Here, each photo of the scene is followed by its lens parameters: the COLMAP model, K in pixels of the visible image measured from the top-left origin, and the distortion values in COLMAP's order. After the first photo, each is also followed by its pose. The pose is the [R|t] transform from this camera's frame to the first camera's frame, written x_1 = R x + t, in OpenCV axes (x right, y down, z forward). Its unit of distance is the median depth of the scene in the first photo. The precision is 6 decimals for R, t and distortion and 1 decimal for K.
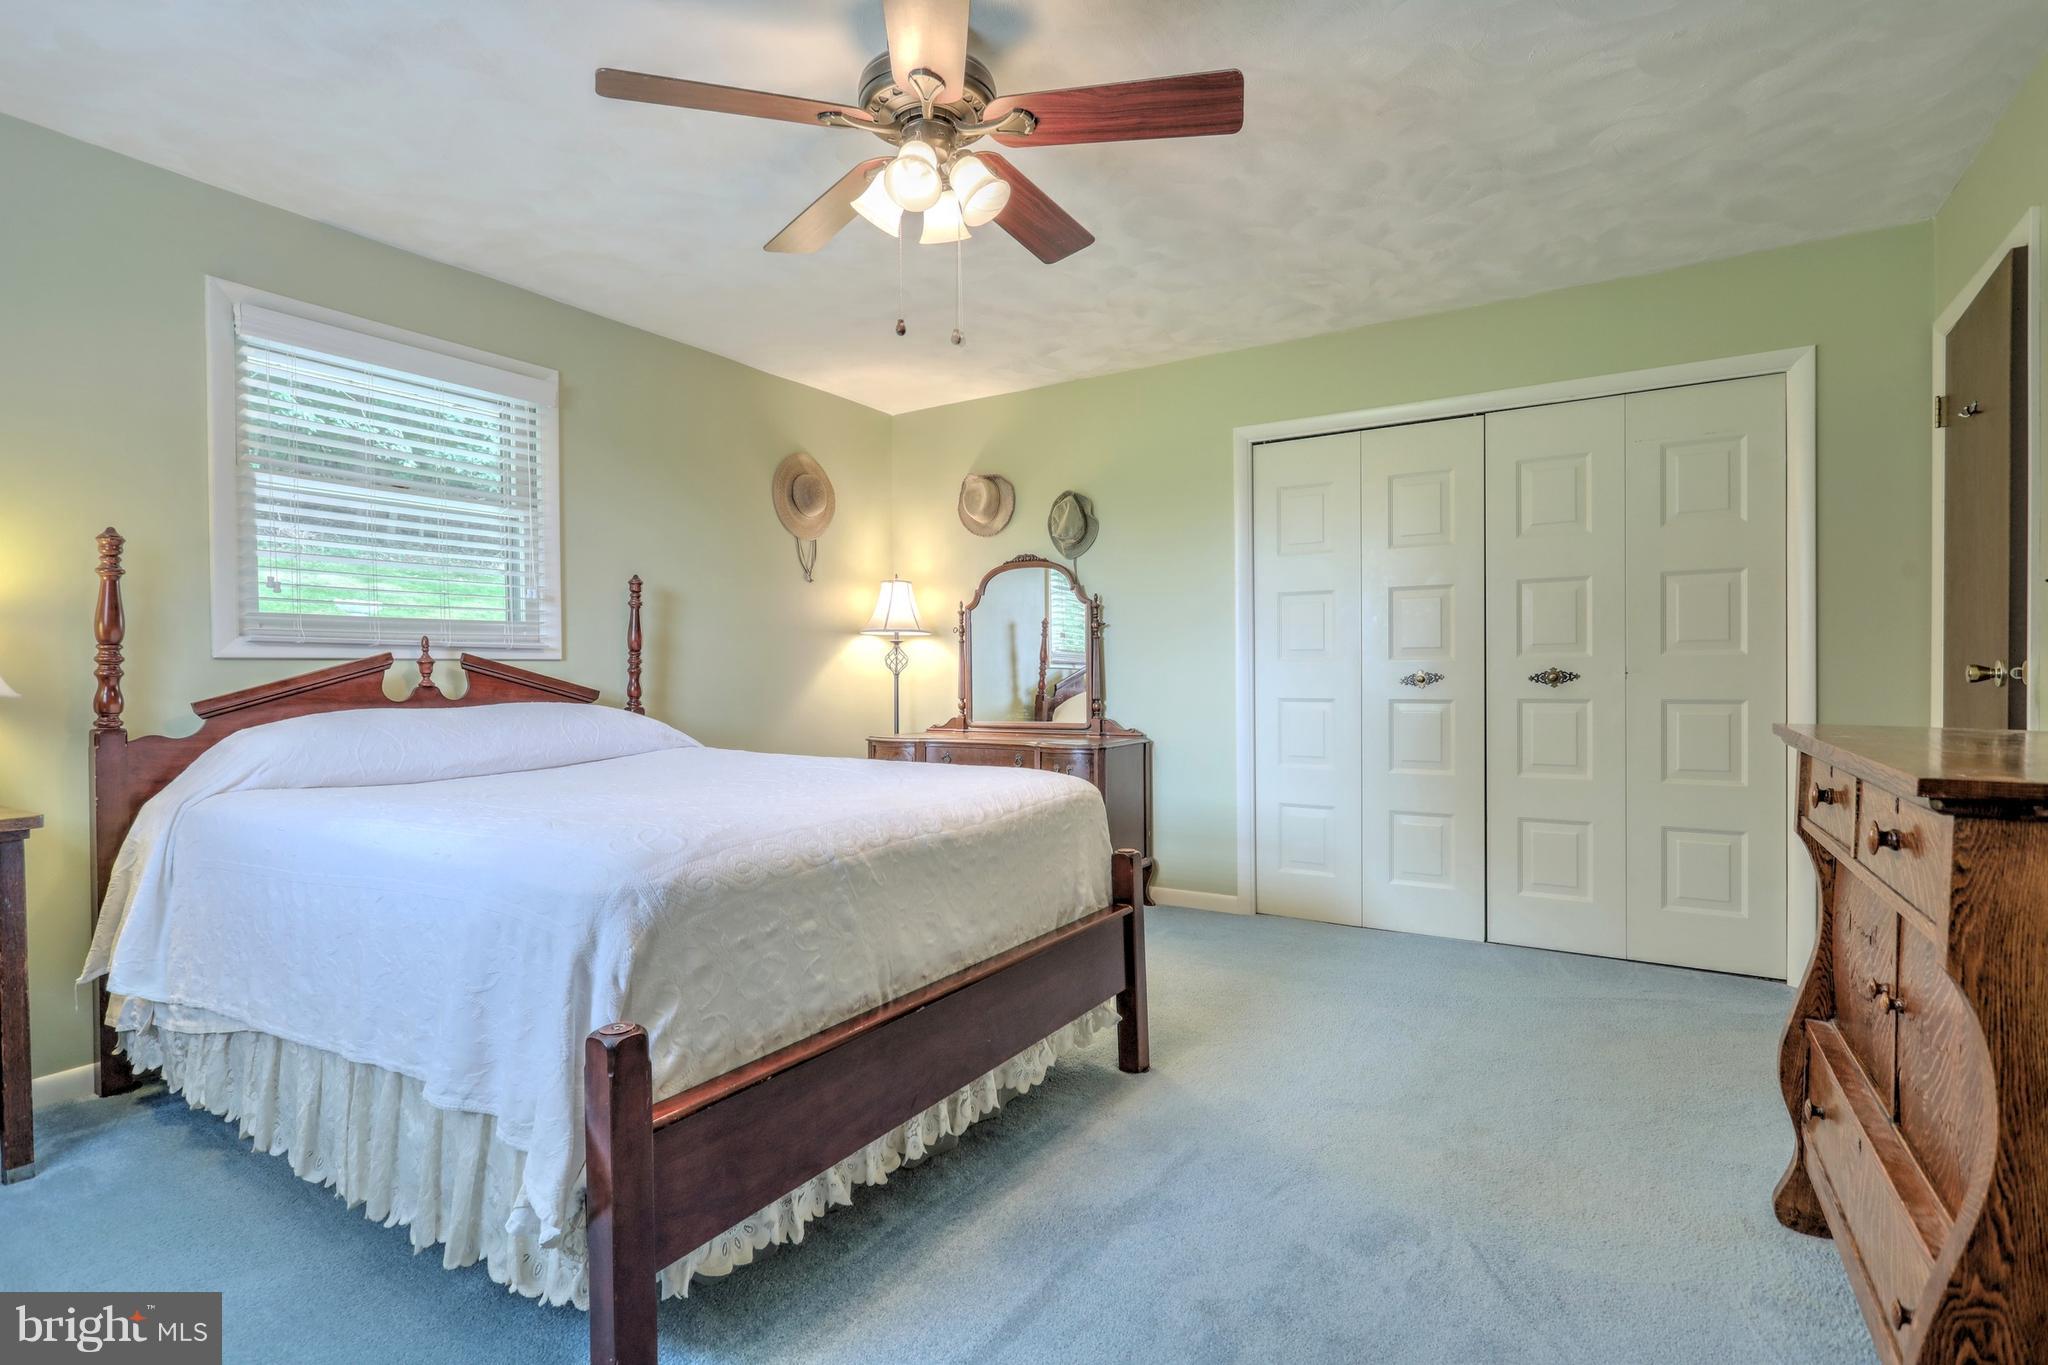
lens RADIAL K [[970.9, 0, 1032.6], [0, 970.9, 675.5], [0, 0, 1]] dist [-0.006214, 0.004054]
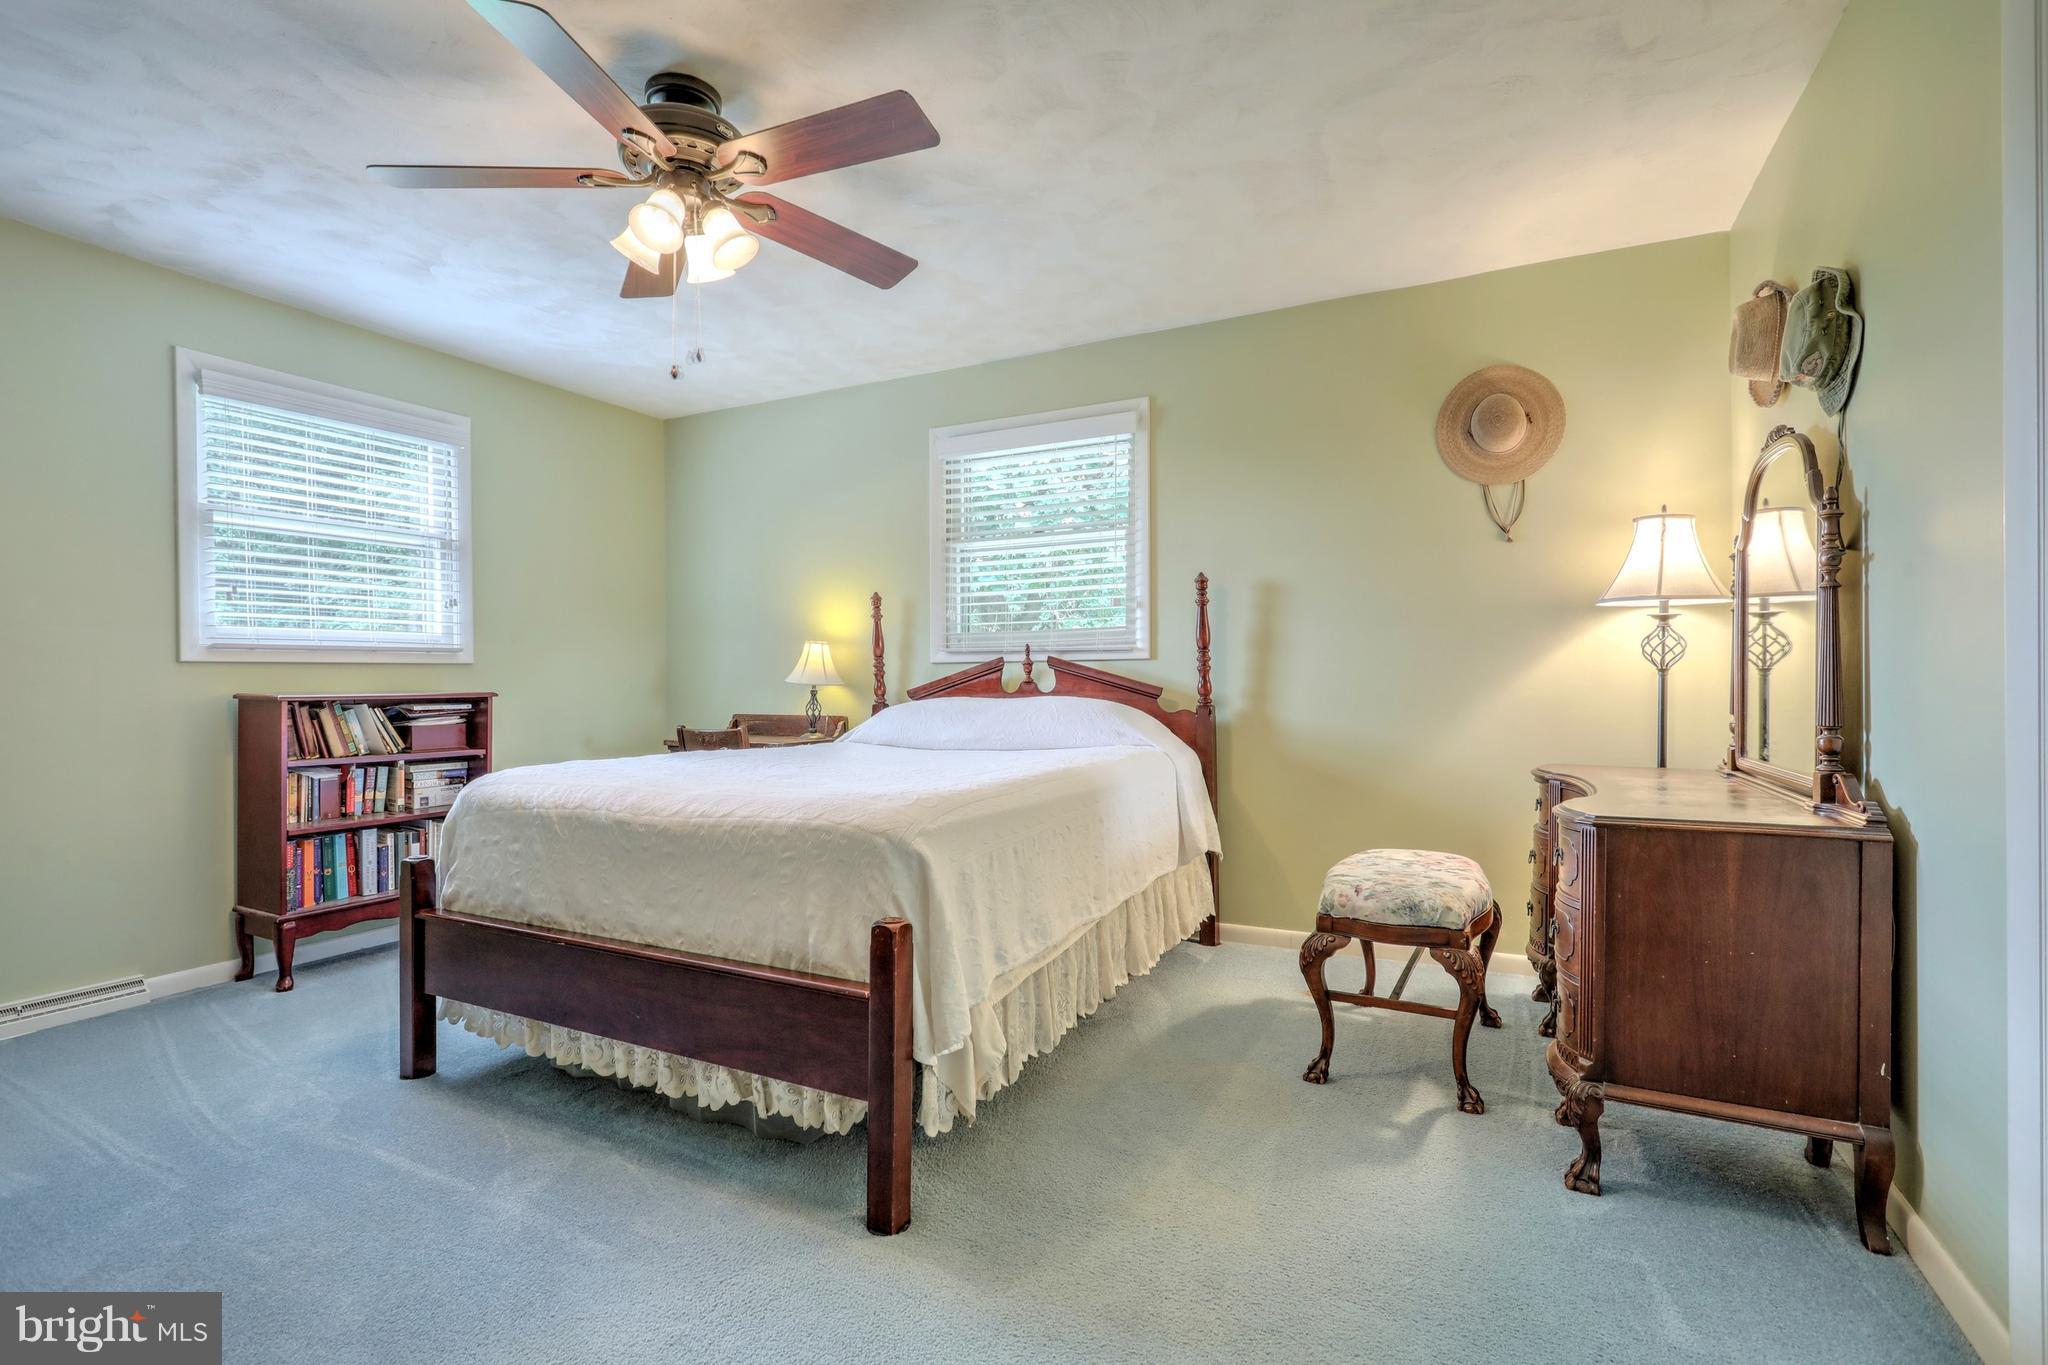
lens RADIAL K [[970.9, 0, 1031.2], [0, 970.9, 693.1], [0, 0, 1]] dist [-0.006214, 0.004054]
pose [[0.089871, 0.020798, -0.995736, 0.691746], [0.003732, 0.999768, 0.021219, -0.001392], [0.995946, -0.005623, 0.089773, 0.880831]]
